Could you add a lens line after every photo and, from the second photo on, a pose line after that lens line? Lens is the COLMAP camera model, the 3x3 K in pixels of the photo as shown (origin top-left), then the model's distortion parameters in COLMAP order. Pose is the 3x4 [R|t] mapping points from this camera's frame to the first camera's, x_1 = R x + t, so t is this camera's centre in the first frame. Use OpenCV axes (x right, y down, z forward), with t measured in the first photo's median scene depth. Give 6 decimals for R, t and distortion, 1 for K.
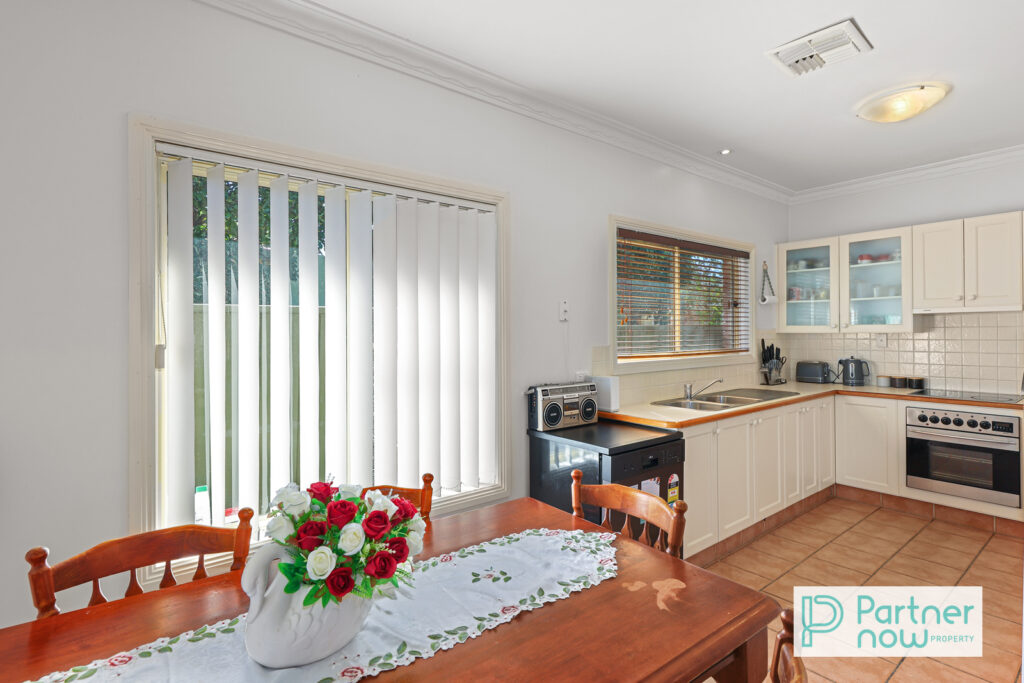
lens RADIAL K [[500.7, 0, 511.1], [0, 500.7, 329.6], [0, 0, 1]] dist [0.000504, 0.000008]
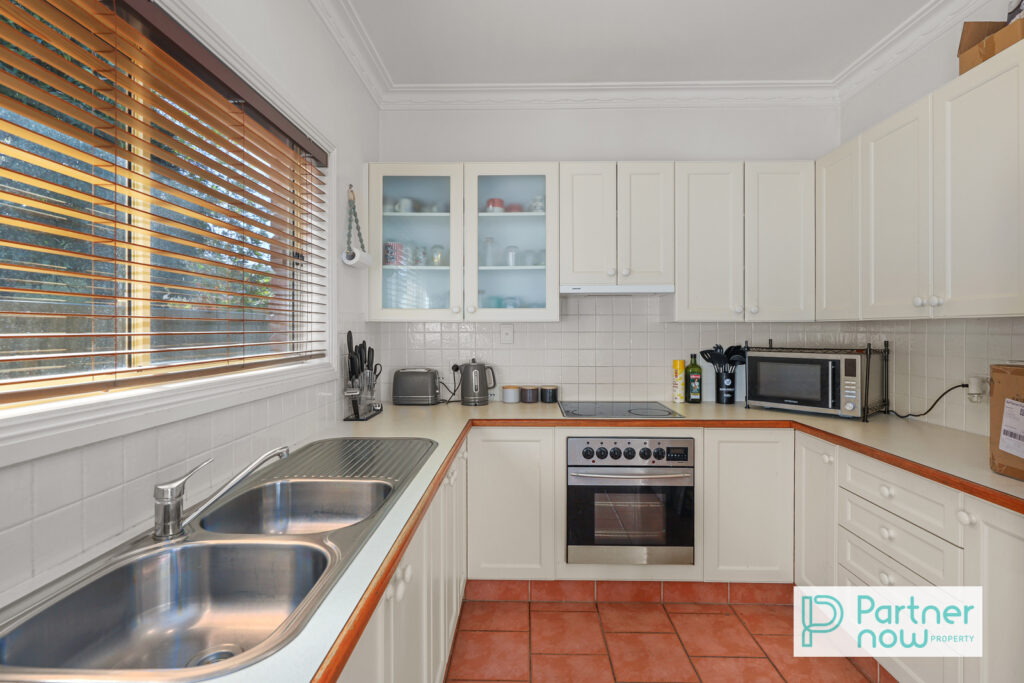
lens RADIAL K [[521.3, 0, 512.4], [0, 521.3, 328.6], [0, 0, 1]] dist [0.000655, -0.000113]
pose [[0.642472, 0.006625, 0.766280, 0.213292], [-0.006491, 0.999974, -0.003202, 0.017319], [-0.766282, -0.002917, 0.642498, 0.560716]]
